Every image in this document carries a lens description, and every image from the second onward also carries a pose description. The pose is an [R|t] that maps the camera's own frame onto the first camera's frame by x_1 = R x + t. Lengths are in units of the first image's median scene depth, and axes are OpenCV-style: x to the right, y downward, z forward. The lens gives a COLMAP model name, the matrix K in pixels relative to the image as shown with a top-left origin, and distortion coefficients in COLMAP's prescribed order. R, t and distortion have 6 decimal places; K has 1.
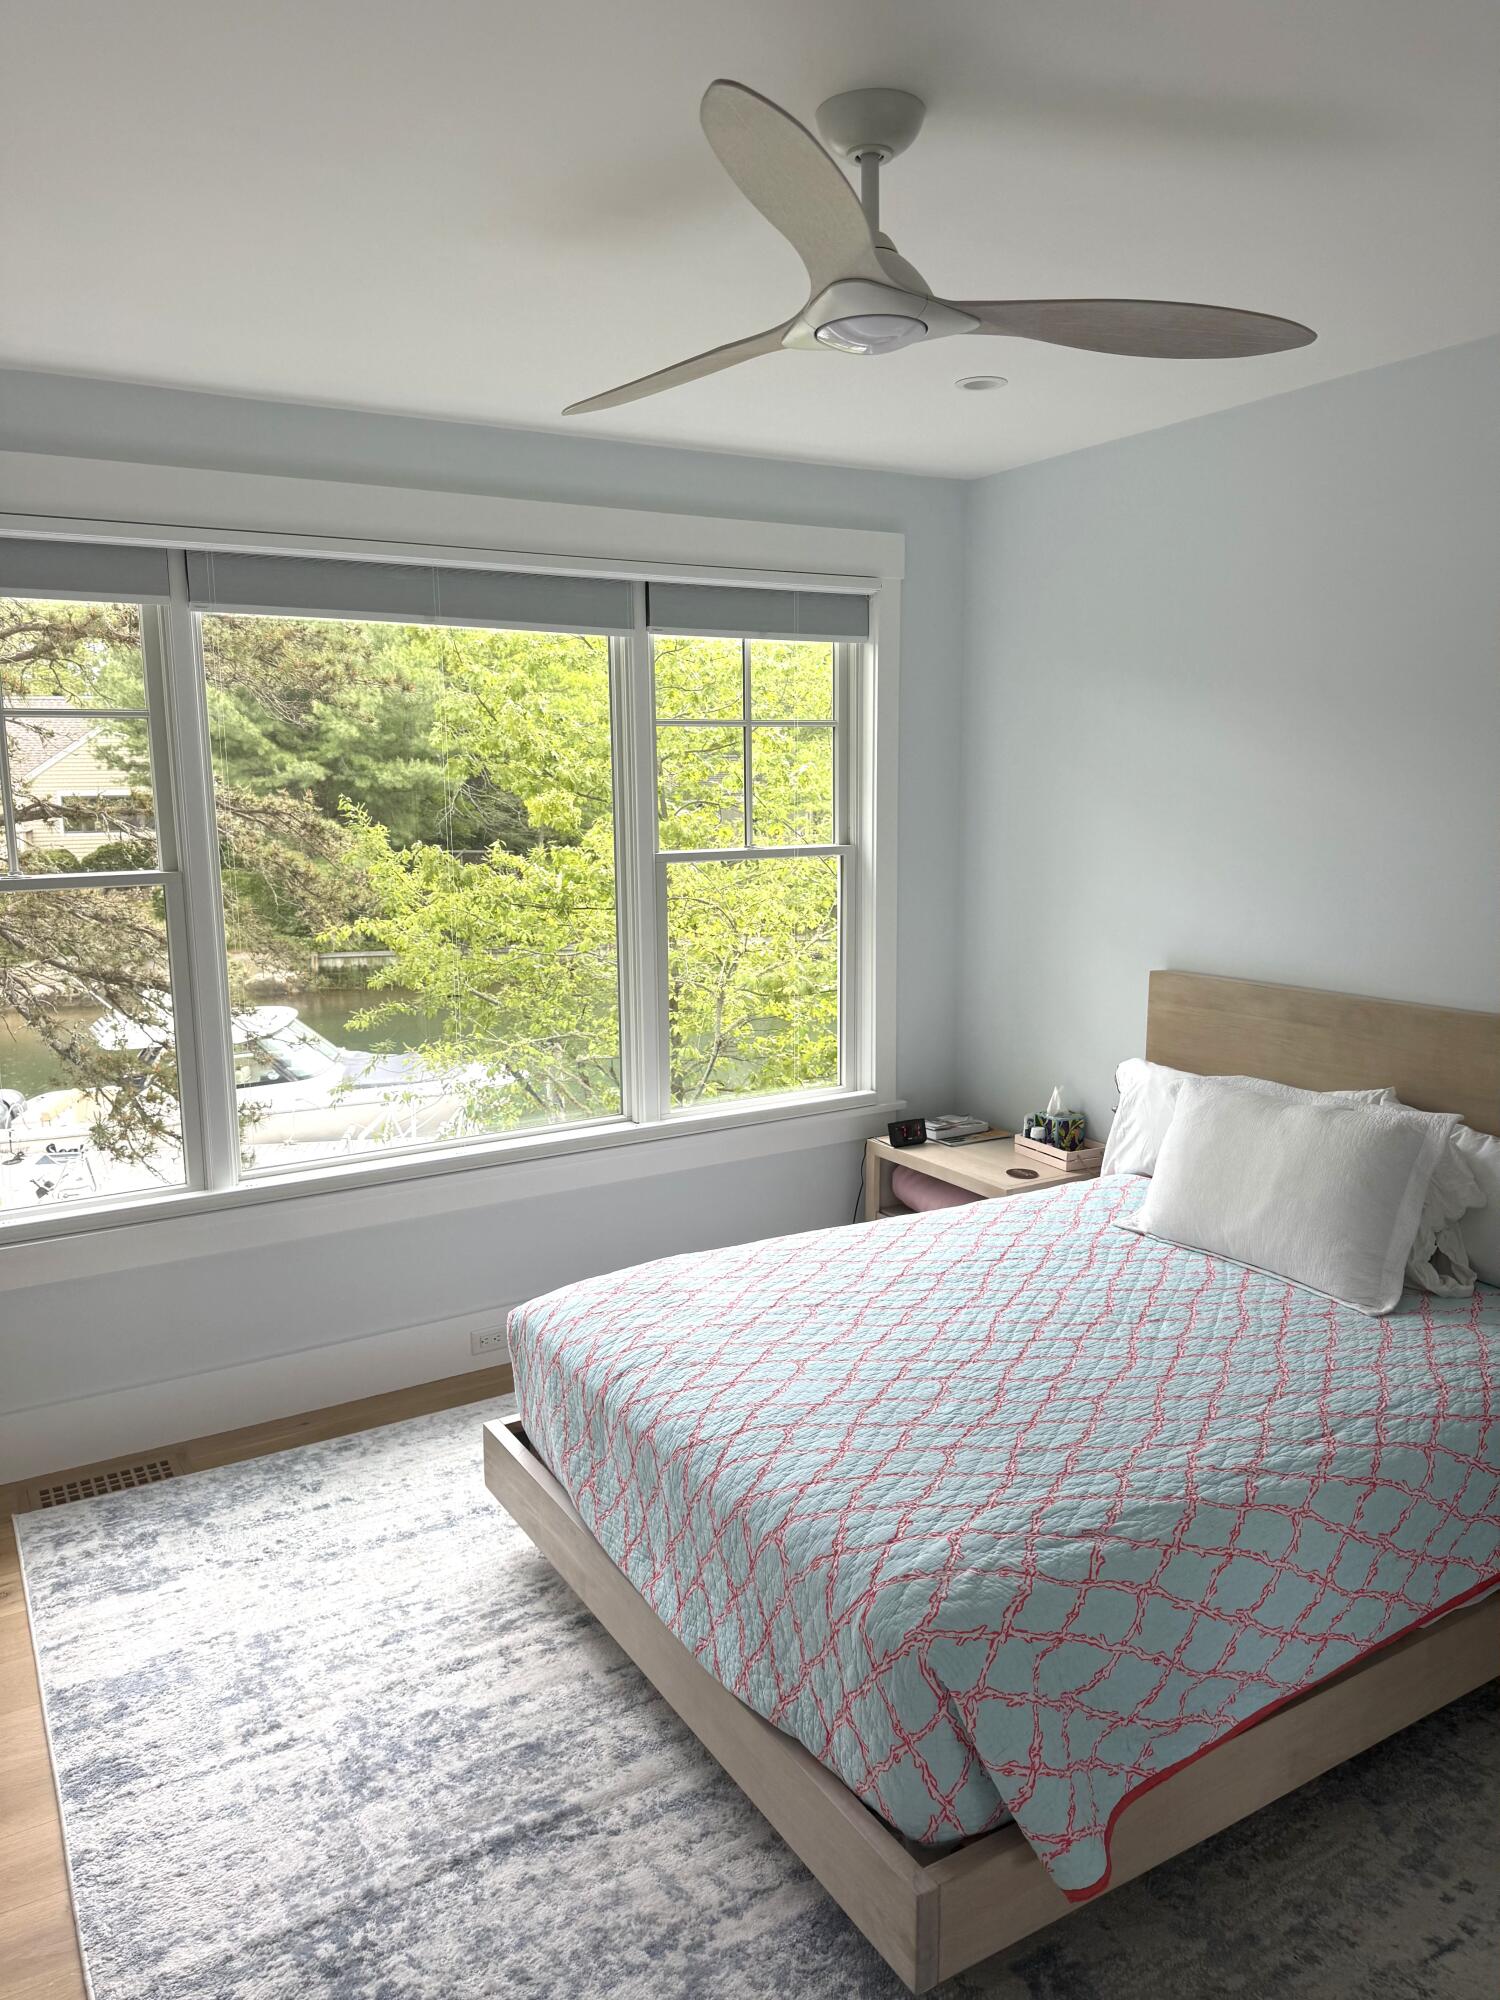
lens RADIAL K [[1420.3, 0, 752.0], [0, 1420.3, 1001.1], [0, 0, 1]] dist [0.037445, -0.032166]
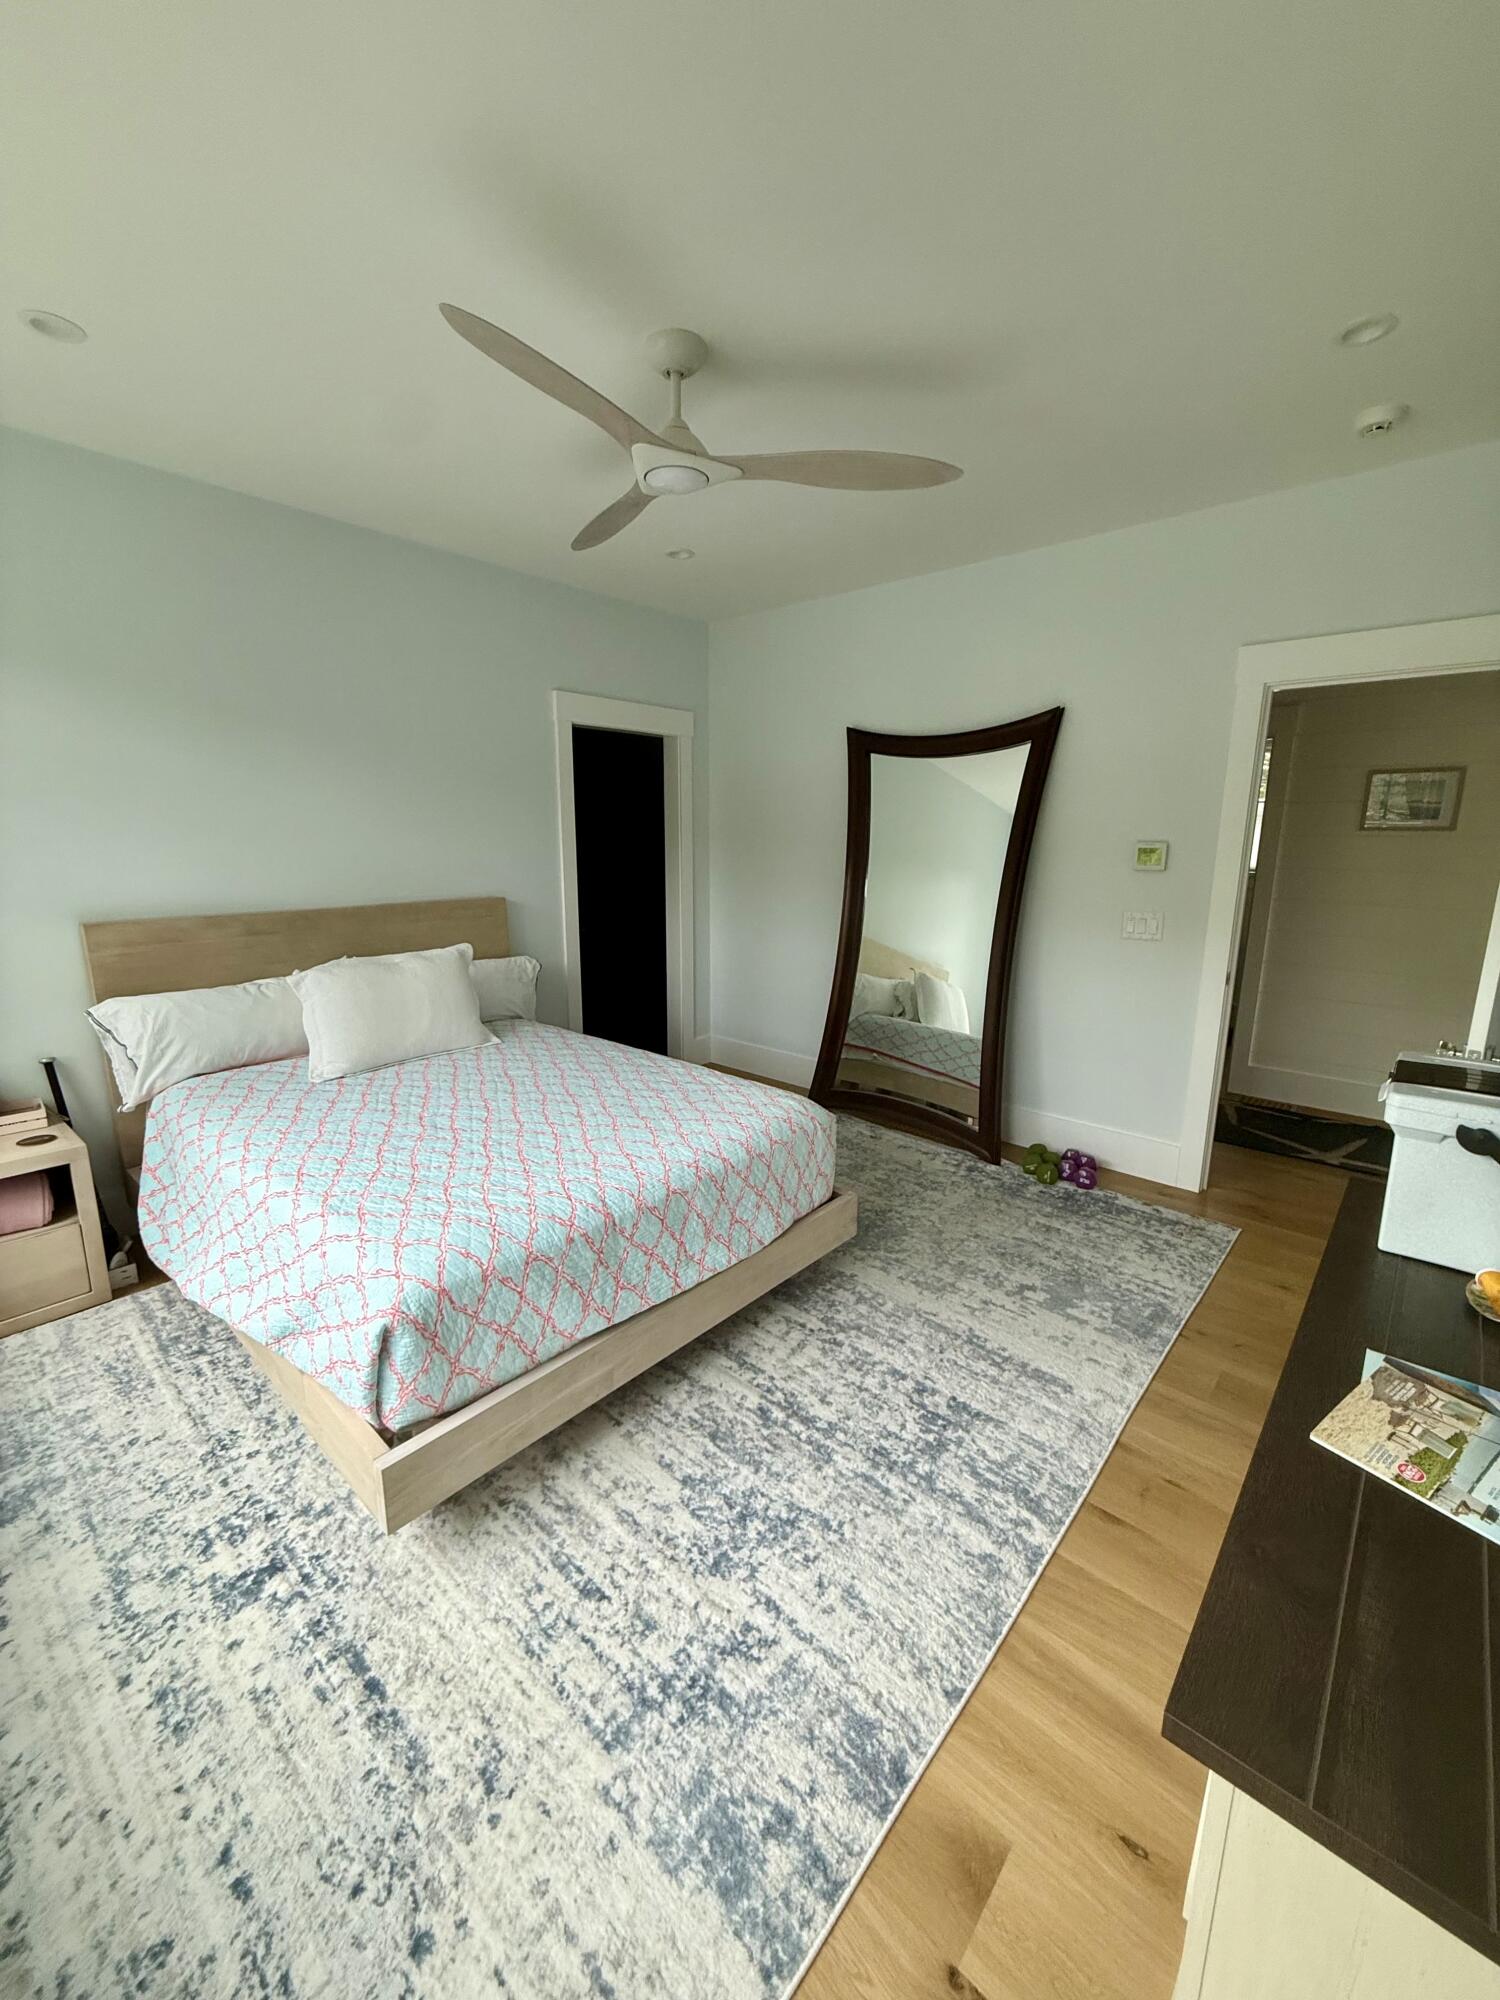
lens RADIAL K [[802.1, 0, 753.3], [0, 802.1, 1003.7], [0, 0, 1]] dist [0.003257, 0.000231]
pose [[-0.307999, -0.181427, 0.933928, -0.833766], [0.151757, 0.959711, 0.236483, -0.052716], [-0.939205, 0.214567, -0.268057, 1.121160]]
